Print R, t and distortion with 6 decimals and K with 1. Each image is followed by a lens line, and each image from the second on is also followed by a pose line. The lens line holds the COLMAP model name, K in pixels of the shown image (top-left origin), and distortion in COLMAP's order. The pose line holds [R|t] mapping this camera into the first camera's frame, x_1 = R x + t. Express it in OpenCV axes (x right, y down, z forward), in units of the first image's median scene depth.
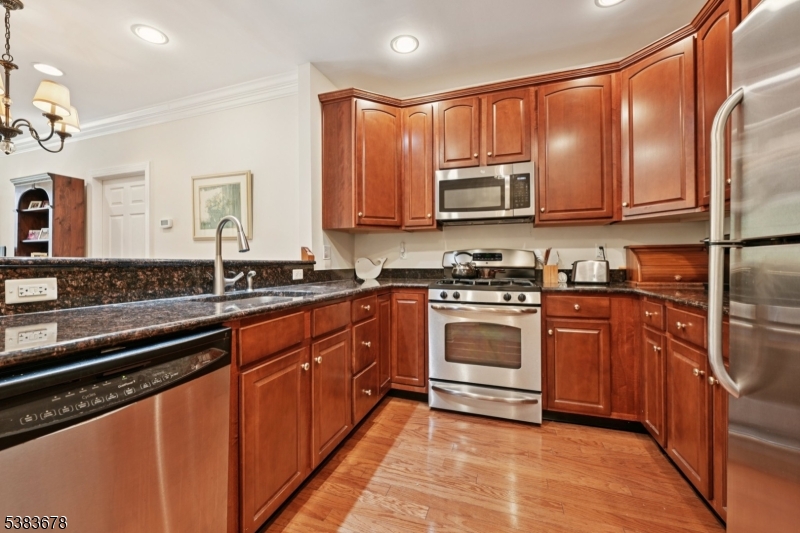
lens RADIAL K [[321.5, 0, 394.3], [0, 321.5, 262.5], [0, 0, 1]] dist [-0.001121, -0.000097]
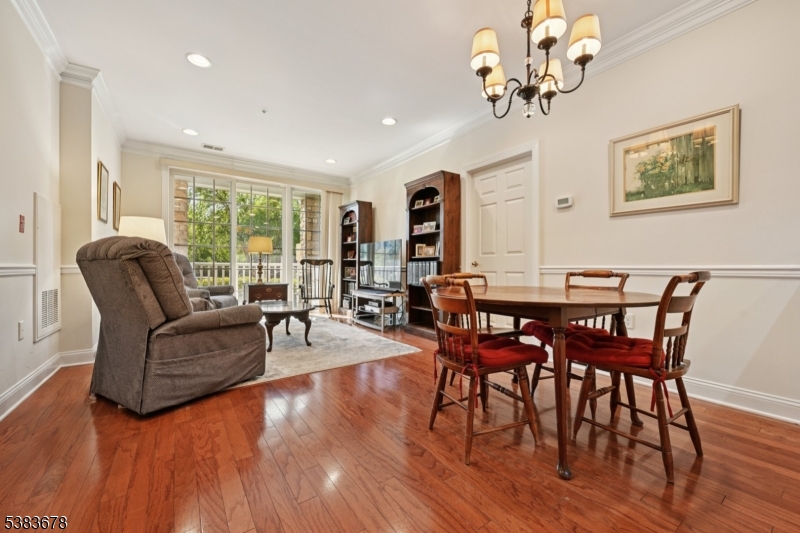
lens RADIAL K [[315.2, 0, 400.0], [0, 315.2, 266.5], [0, 0, 1]] dist [-0.001454, -0.000152]
pose [[0.813505, 0.003238, -0.581548, -0.801397], [-0.003180, 0.999994, 0.001120, 0.080255], [0.581549, 0.000938, 0.813511, 0.031687]]
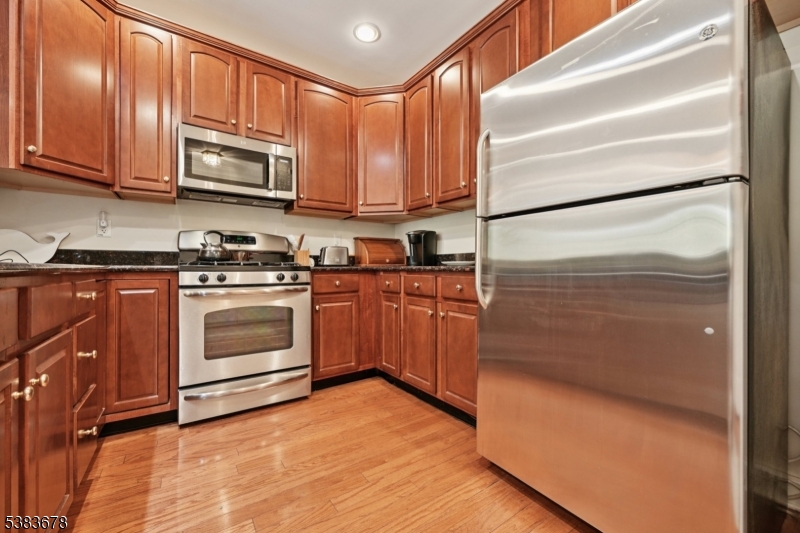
lens RADIAL K [[315.2, 0, 400.0], [0, 315.2, 266.5], [0, 0, 1]] dist [-0.001454, -0.000152]
pose [[0.587245, 0.004112, 0.809399, -0.194624], [-0.003619, 0.999990, -0.002455, 0.070467], [-0.809401, -0.001487, 0.587254, 0.132750]]
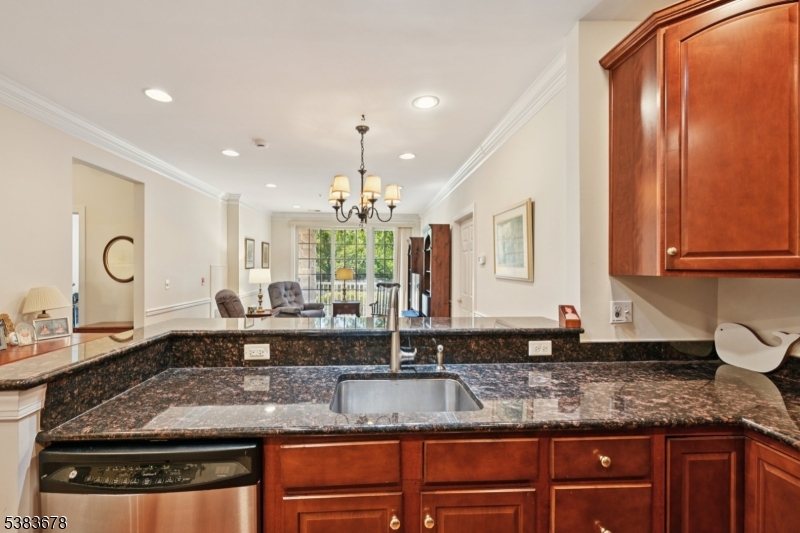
lens RADIAL K [[325.1, 0, 390.9], [0, 325.1, 267.9], [0, 0, 1]] dist [-0.000998, -0.000153]
pose [[0.387225, 0.005455, -0.921969, 0.218869], [-0.004297, 0.999982, 0.004112, -0.137797], [0.921975, 0.002369, 0.387242, 0.437804]]
